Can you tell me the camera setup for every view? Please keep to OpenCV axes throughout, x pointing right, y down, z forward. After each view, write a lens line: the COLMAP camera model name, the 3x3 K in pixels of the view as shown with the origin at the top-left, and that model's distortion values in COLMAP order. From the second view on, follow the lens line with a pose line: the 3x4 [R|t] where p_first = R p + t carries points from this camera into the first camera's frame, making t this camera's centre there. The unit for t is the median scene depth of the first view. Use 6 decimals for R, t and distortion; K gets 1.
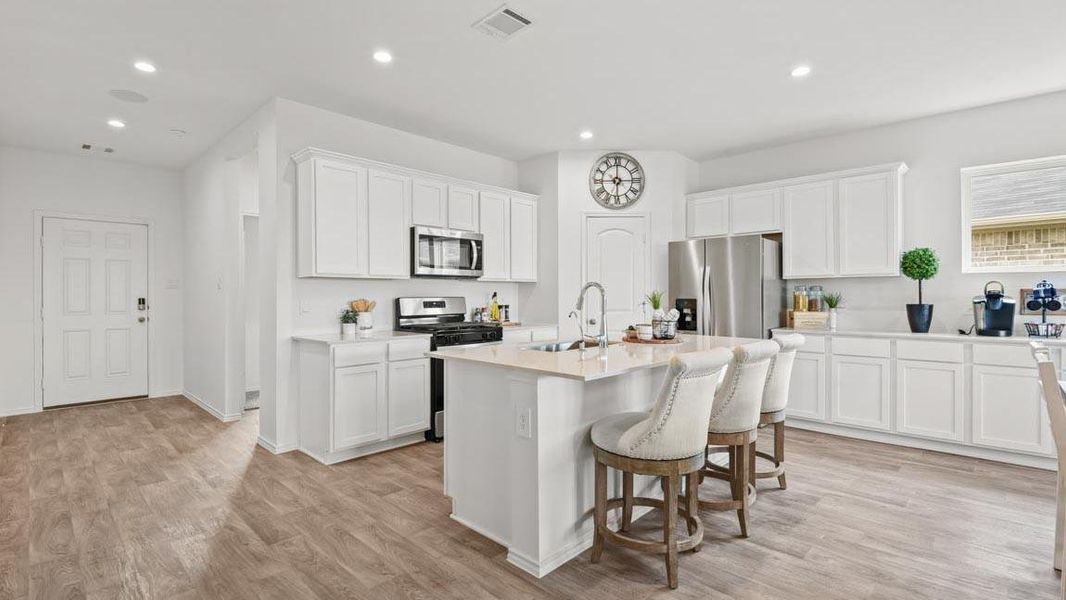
lens RADIAL K [[483.4, 0, 532.5], [0, 483.4, 293.4], [0, 0, 1]] dist [0.008470, -0.012564]
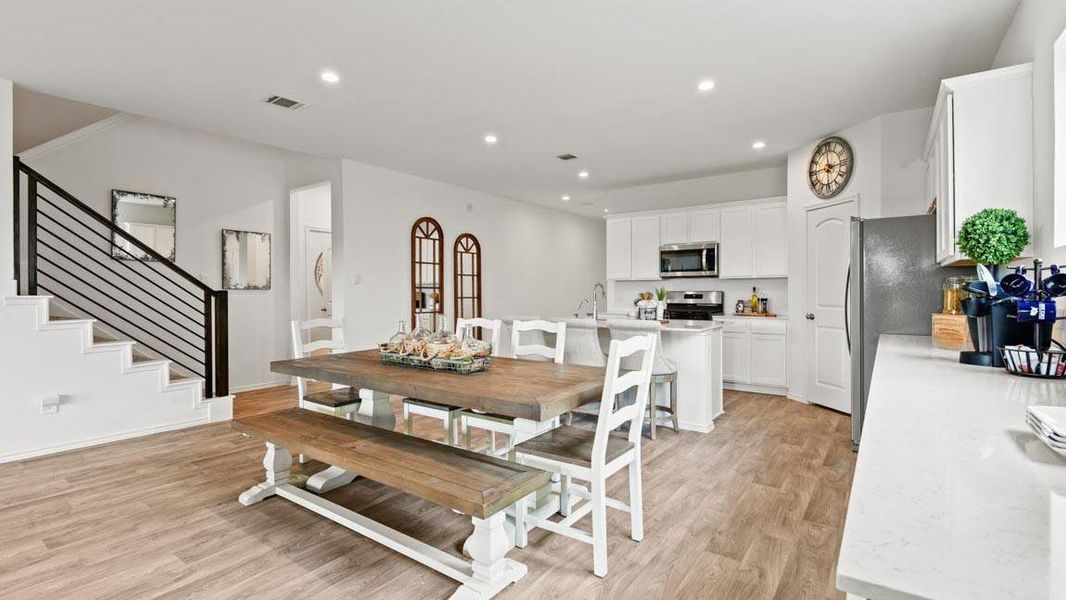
lens RADIAL K [[483.4, 0, 531.7], [0, 483.4, 299.0], [0, 0, 1]] dist [0.008470, -0.012564]
pose [[0.138252, 0.018387, -0.990226, 1.290906], [0.006853, 0.999786, 0.019521, -0.000119], [0.990373, -0.009484, 0.138096, 0.371795]]
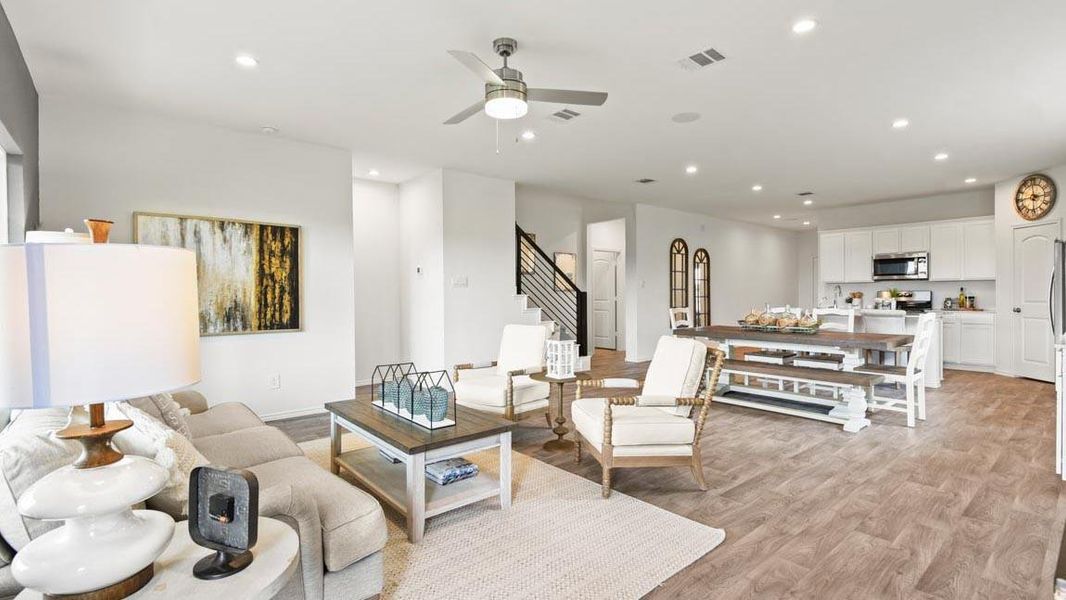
lens RADIAL K [[483.4, 0, 530.4], [0, 483.4, 300.7], [0, 0, 1]] dist [0.008470, -0.012564]
pose [[-0.105031, 0.018364, -0.994299, 1.930176], [0.011714, 0.999783, 0.017228, -0.003742], [0.994400, -0.009838, -0.105223, -0.198105]]
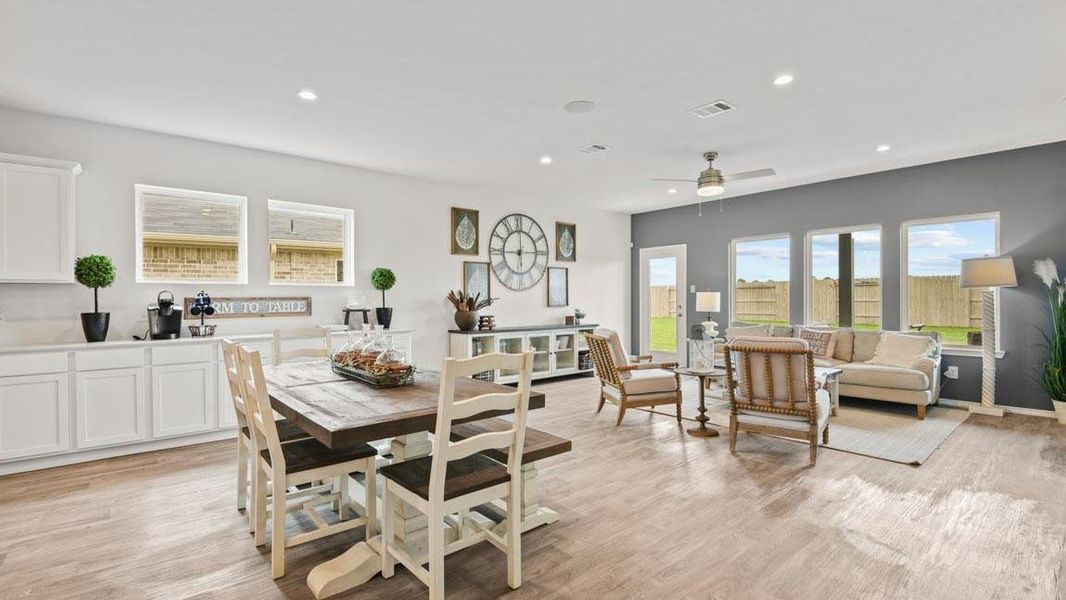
lens RADIAL K [[483.4, 0, 529.8], [0, 483.4, 301.9], [0, 0, 1]] dist [0.008470, -0.012564]
pose [[0.099591, -0.003630, 0.995022, -0.081428], [0.002565, 0.999991, 0.003391, -0.000581], [-0.995025, 0.002215, 0.099600, 0.031087]]
